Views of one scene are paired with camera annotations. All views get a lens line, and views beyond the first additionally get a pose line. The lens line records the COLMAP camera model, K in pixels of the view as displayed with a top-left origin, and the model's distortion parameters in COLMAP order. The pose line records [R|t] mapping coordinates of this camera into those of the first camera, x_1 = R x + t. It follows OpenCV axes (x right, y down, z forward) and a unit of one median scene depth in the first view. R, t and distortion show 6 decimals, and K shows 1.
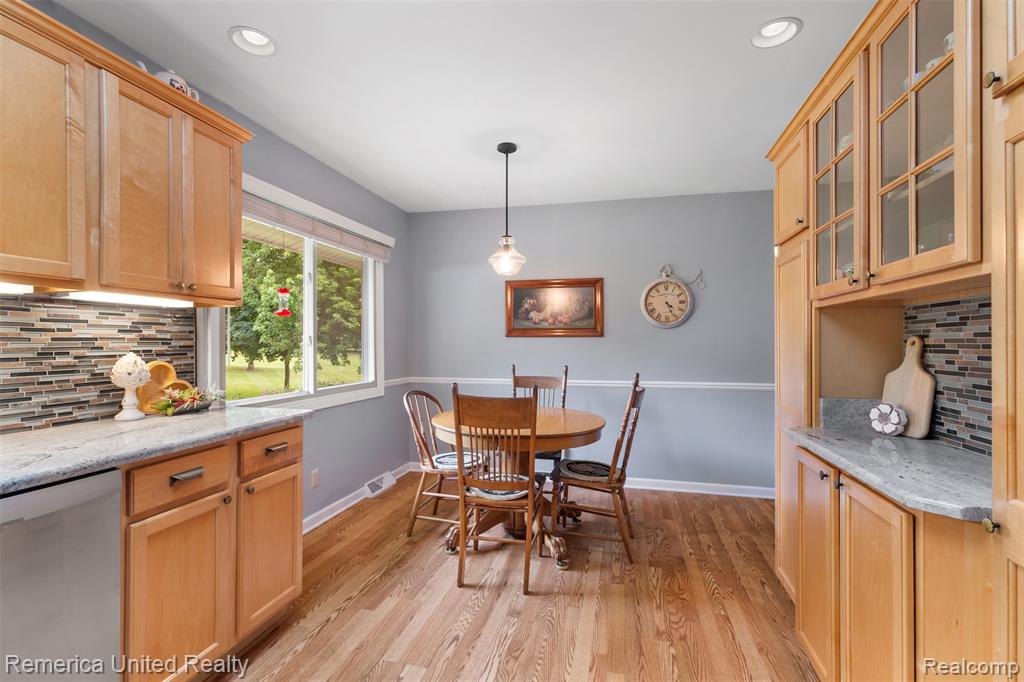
lens RADIAL K [[459.9, 0, 529.3], [0, 459.9, 343.0], [0, 0, 1]] dist [0.004151, 0.000682]
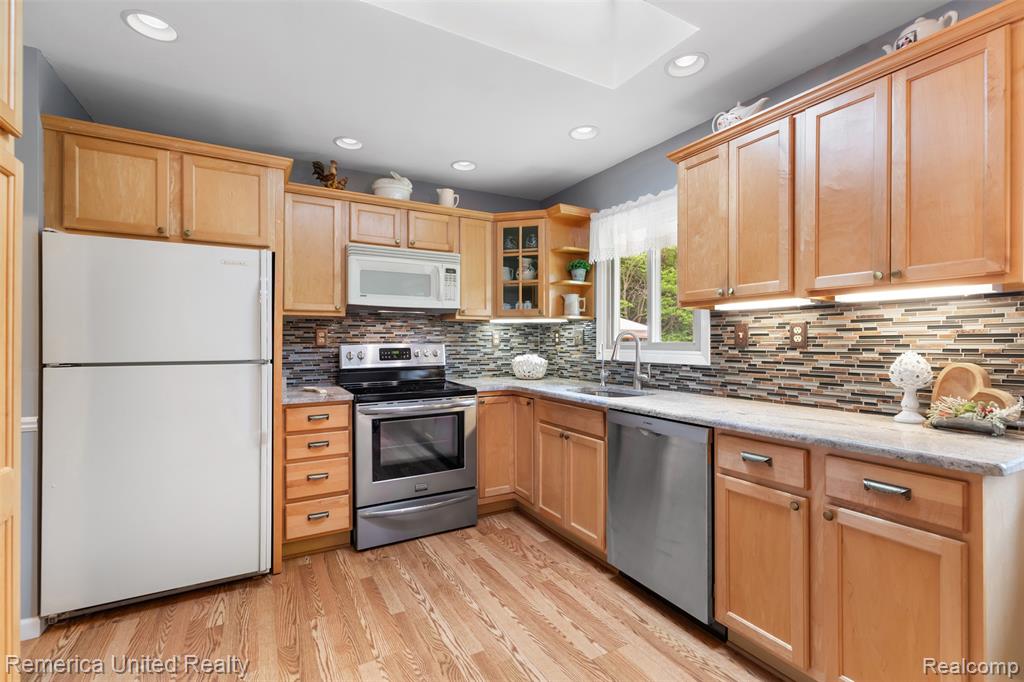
lens RADIAL K [[459.9, 0, 514.8], [0, 459.9, 341.5], [0, 0, 1]] dist [0.004151, 0.000682]
pose [[-0.753313, 0.007849, -0.657615, 0.378032], [0.007623, 0.999966, 0.003202, -0.007820], [0.657618, -0.002601, -0.753347, 1.286508]]
